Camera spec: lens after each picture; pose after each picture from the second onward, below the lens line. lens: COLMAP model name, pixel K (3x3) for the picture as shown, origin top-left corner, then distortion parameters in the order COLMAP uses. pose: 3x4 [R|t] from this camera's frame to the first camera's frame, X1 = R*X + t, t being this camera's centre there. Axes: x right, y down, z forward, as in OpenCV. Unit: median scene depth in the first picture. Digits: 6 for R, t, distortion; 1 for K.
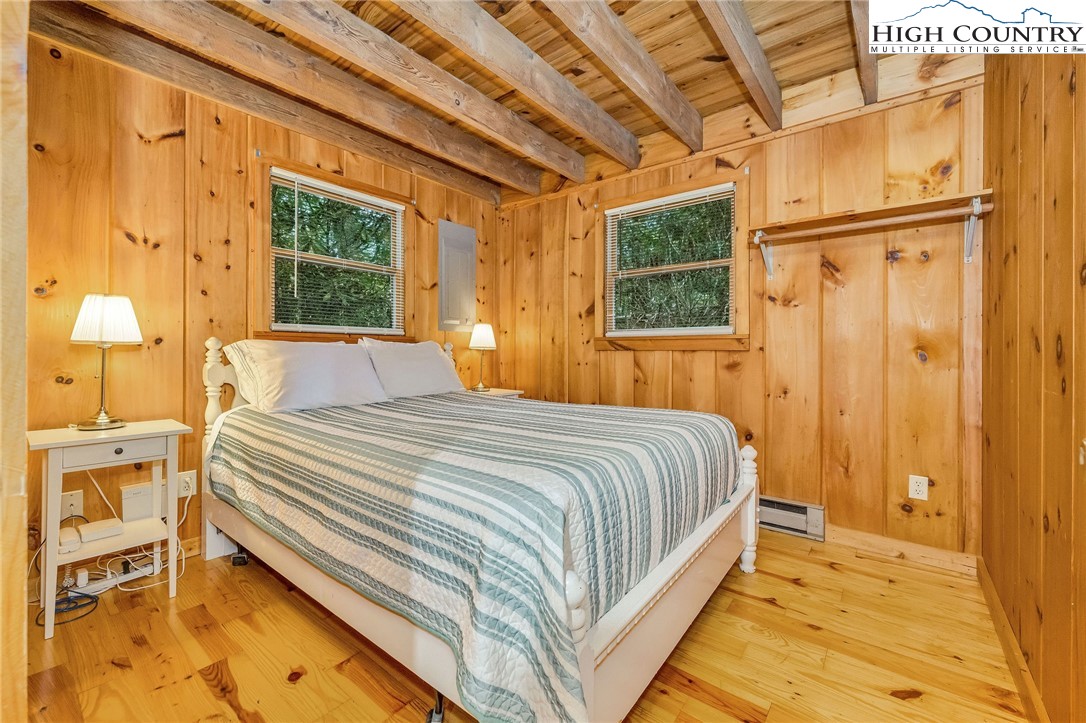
lens RADIAL K [[440.8, 0, 549.6], [0, 440.8, 354.6], [0, 0, 1]] dist [-0.001396, 0.000503]
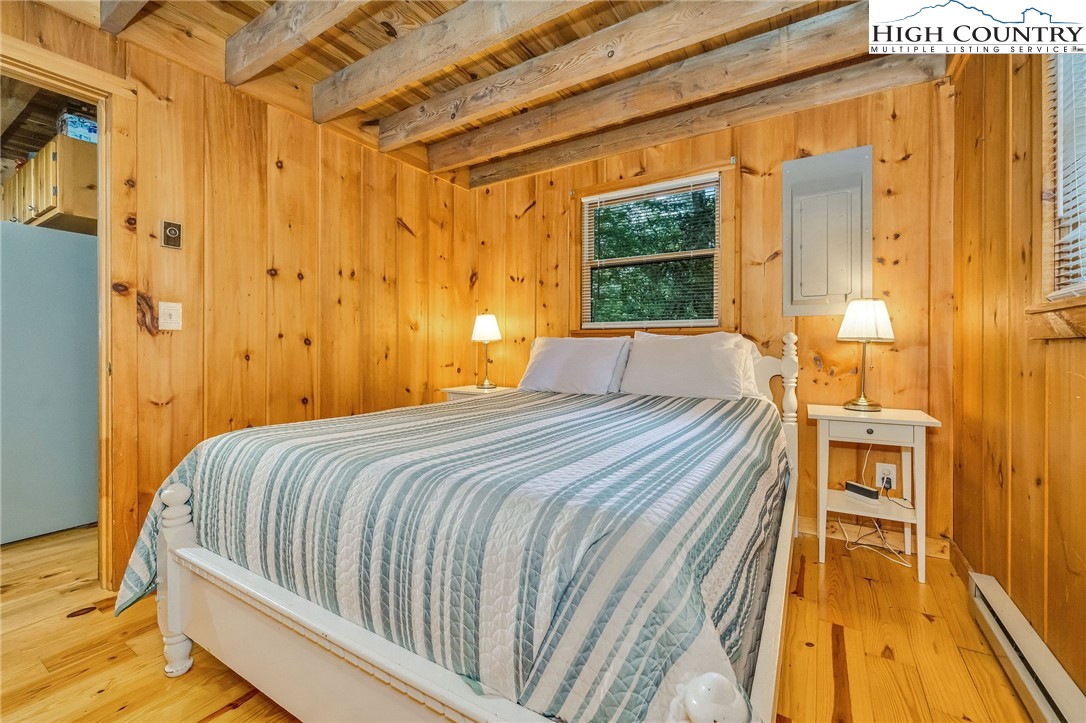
lens RADIAL K [[440.8, 0, 552.6], [0, 440.8, 351.5], [0, 0, 1]] dist [-0.001396, 0.000503]
pose [[0.120482, 0.014727, -0.992606, 0.544923], [-0.002306, 0.999891, 0.014555, -0.006925], [0.992713, 0.000535, 0.120503, 0.678592]]
